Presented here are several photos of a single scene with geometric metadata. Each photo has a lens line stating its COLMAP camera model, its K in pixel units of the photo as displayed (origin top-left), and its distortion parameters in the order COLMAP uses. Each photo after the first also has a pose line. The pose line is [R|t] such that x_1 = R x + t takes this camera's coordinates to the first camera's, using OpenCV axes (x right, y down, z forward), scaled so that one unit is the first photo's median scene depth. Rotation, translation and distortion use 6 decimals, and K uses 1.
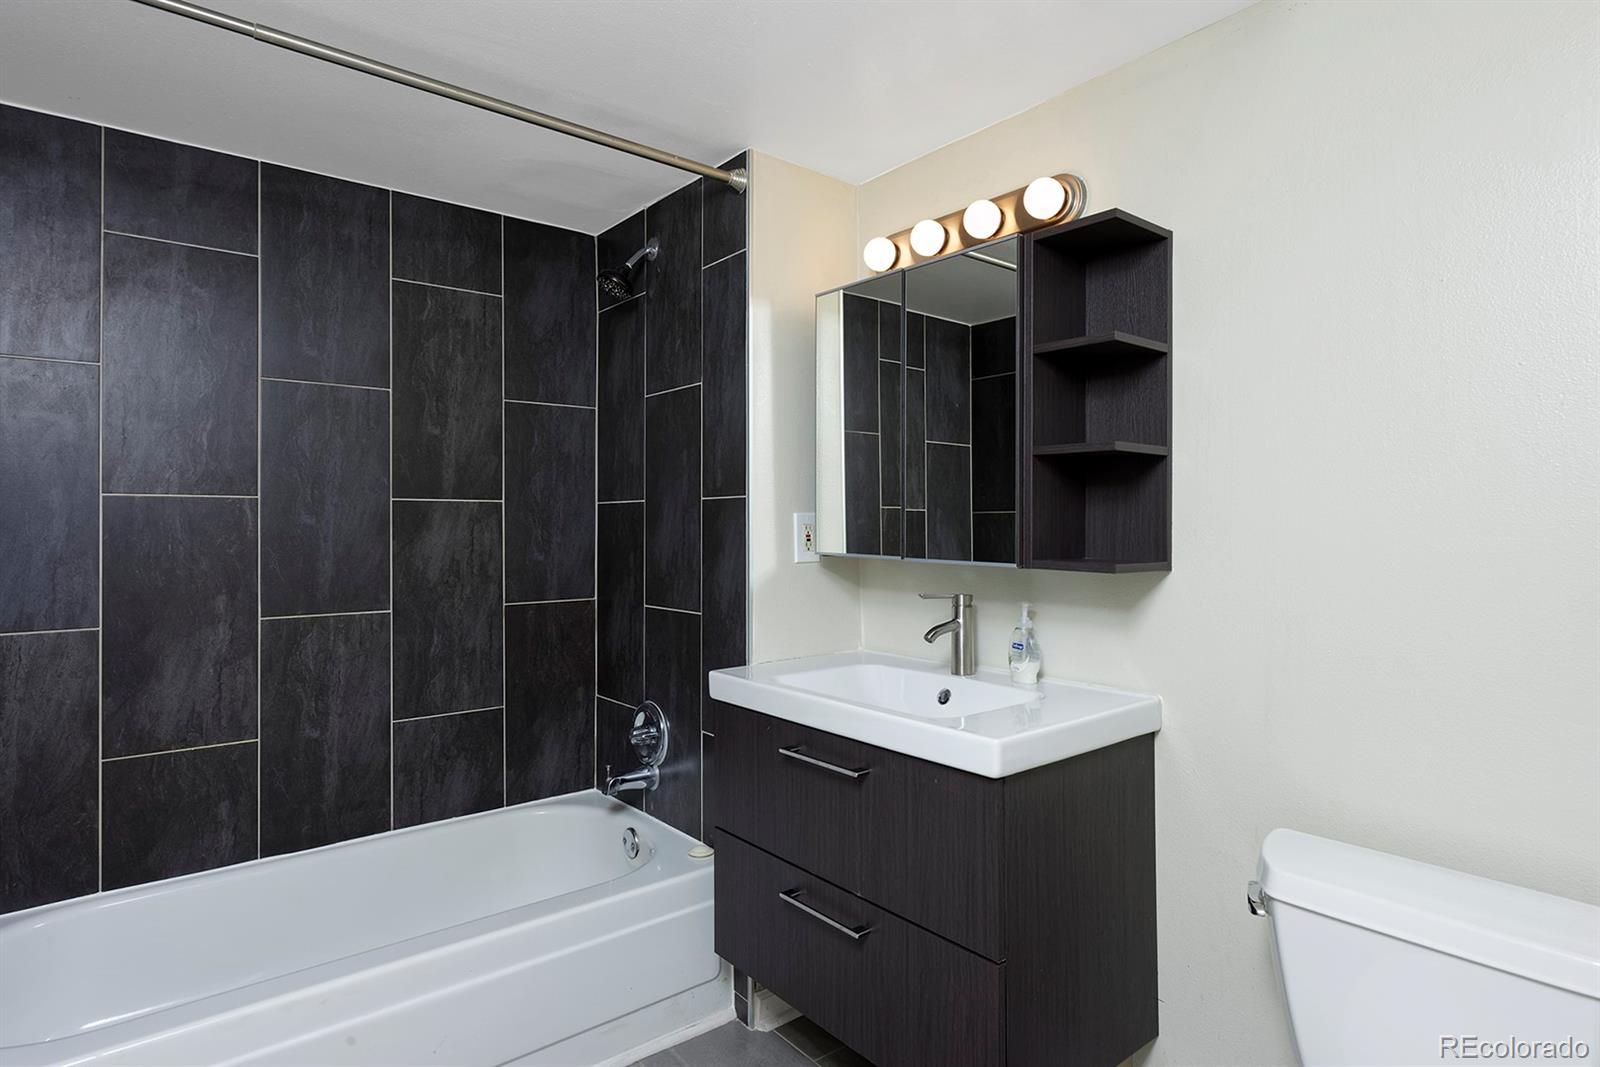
lens RADIAL K [[818.0, 0, 800.0], [0, 818.0, 533.5], [0, 0, 1]] dist [-0.003924, -0.001350]
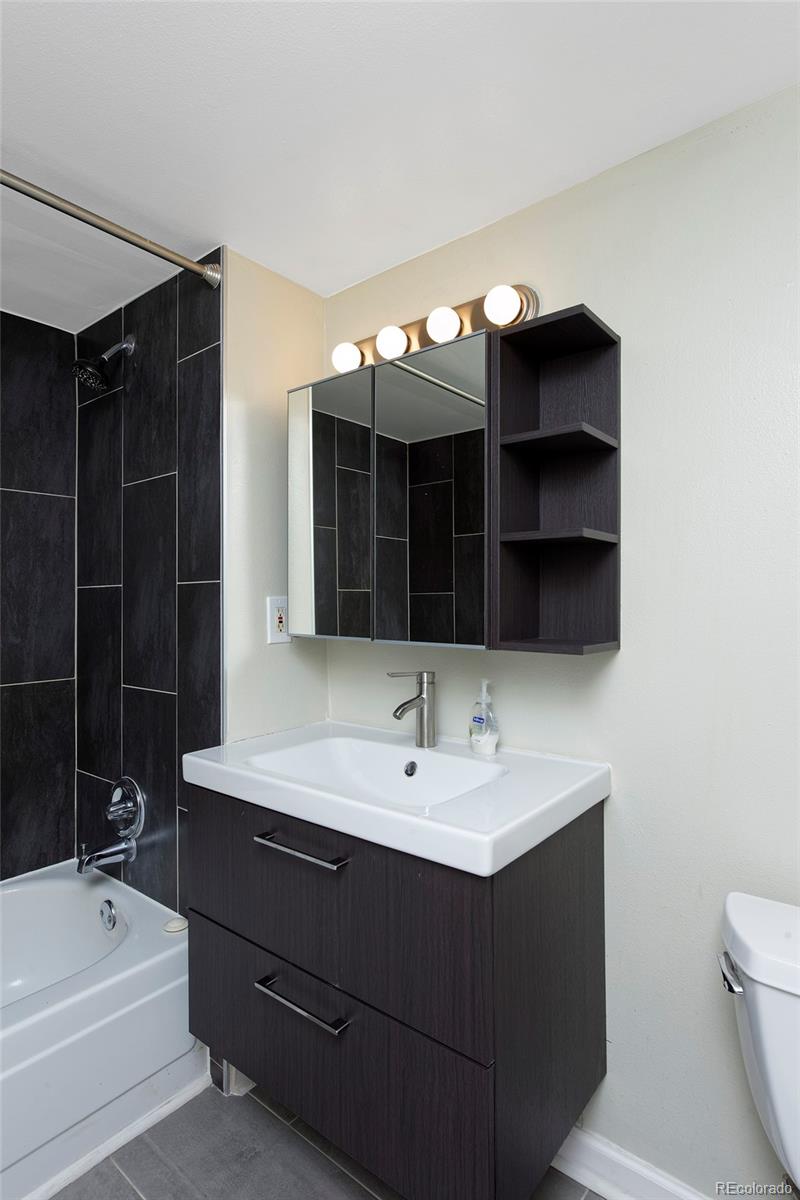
lens RADIAL K [[613.5, 0, 364.2], [0, 613.5, 593.2], [0, 0, 1]] dist [-0.003924, -0.001350]
pose [[0.987571, -0.002160, 0.157160, -0.007992], [0.006458, 0.999619, -0.026839, -0.007713], [-0.157042, 0.027520, 0.987208, 0.199733]]
